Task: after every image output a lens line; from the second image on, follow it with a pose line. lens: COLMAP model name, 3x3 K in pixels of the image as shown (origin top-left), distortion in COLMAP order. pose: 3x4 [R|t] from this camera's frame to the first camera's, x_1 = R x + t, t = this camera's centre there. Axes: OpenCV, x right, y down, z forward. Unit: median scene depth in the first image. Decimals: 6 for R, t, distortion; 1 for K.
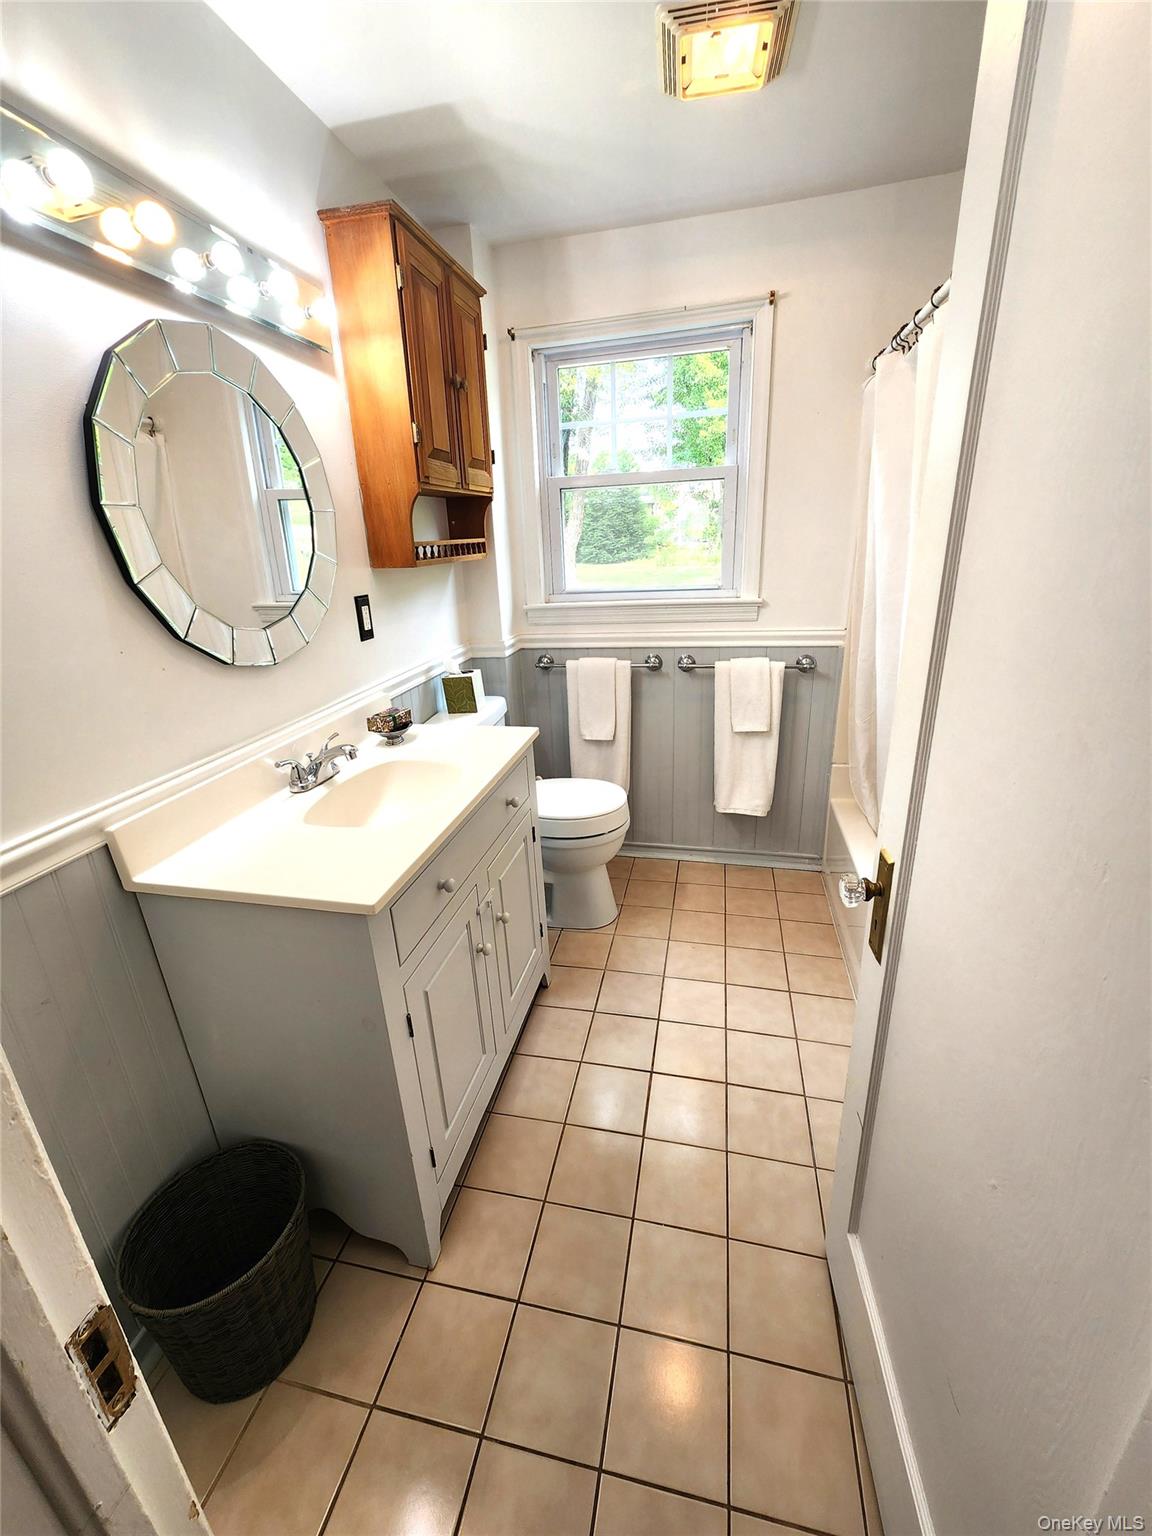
lens RADIAL K [[629.3, 0, 571.0], [0, 629.3, 768.4], [0, 0, 1]] dist [0.000831, 0.000274]
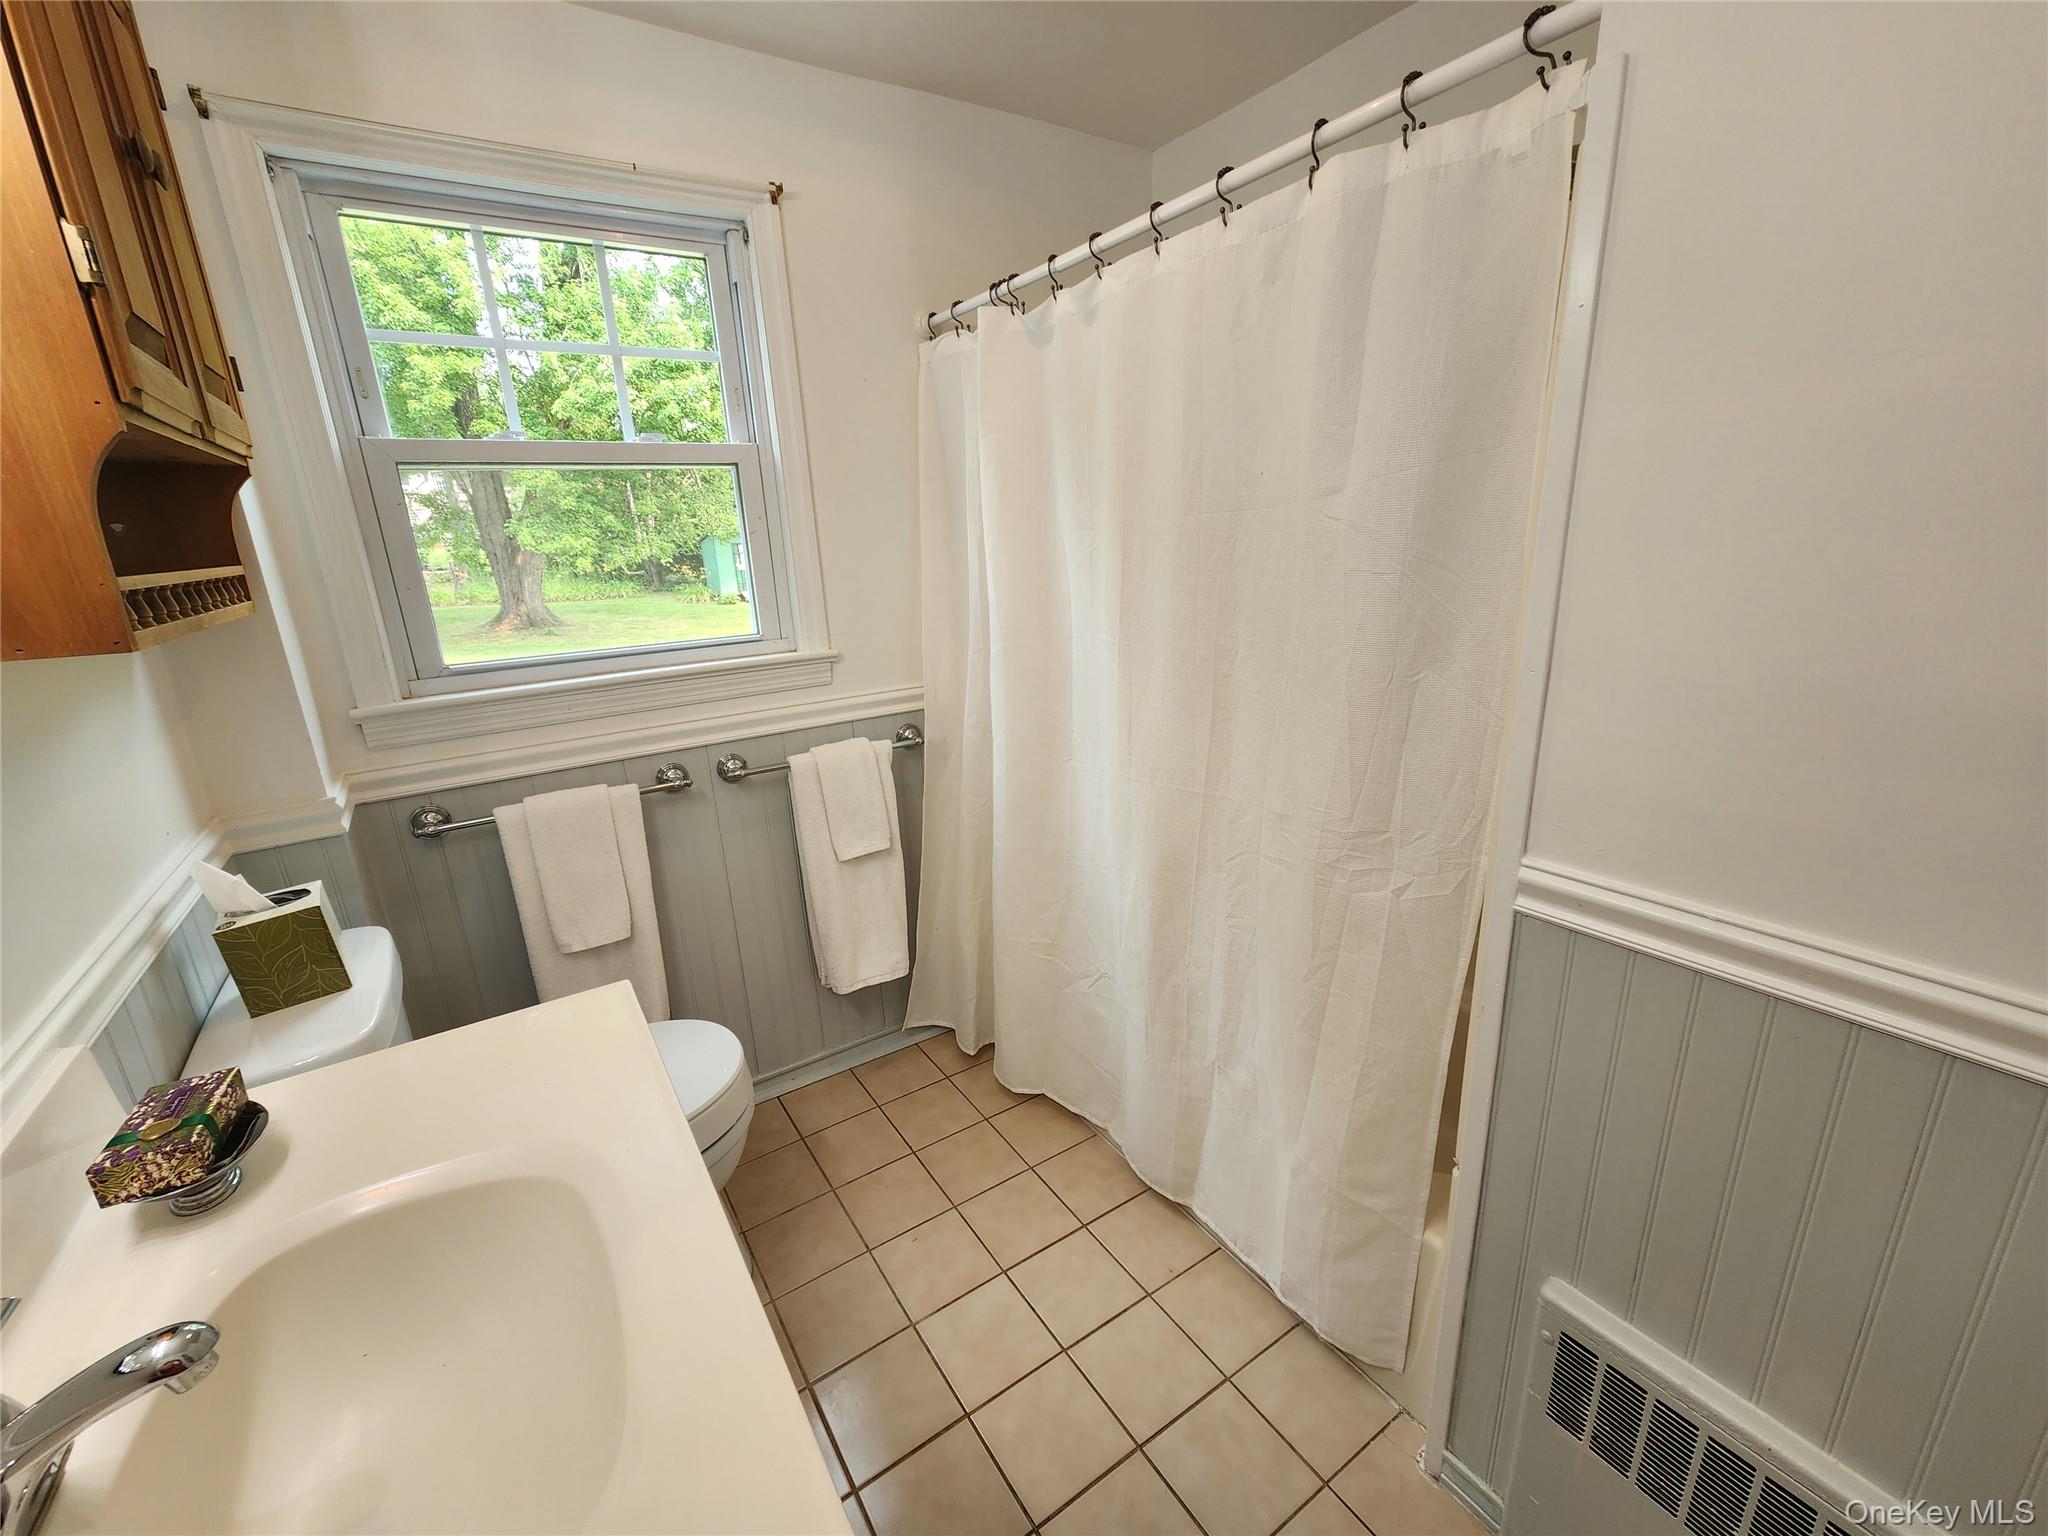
lens RADIAL K [[839.0, 0, 1024.4], [0, 839.0, 773.9], [0, 0, 1]] dist [0.000831, 0.000274]
pose [[0.690404, -0.191585, 0.697594, -0.181220], [0.262200, 0.964998, 0.005527, -0.100901], [-0.674235, 0.179093, 0.716472, 0.278813]]
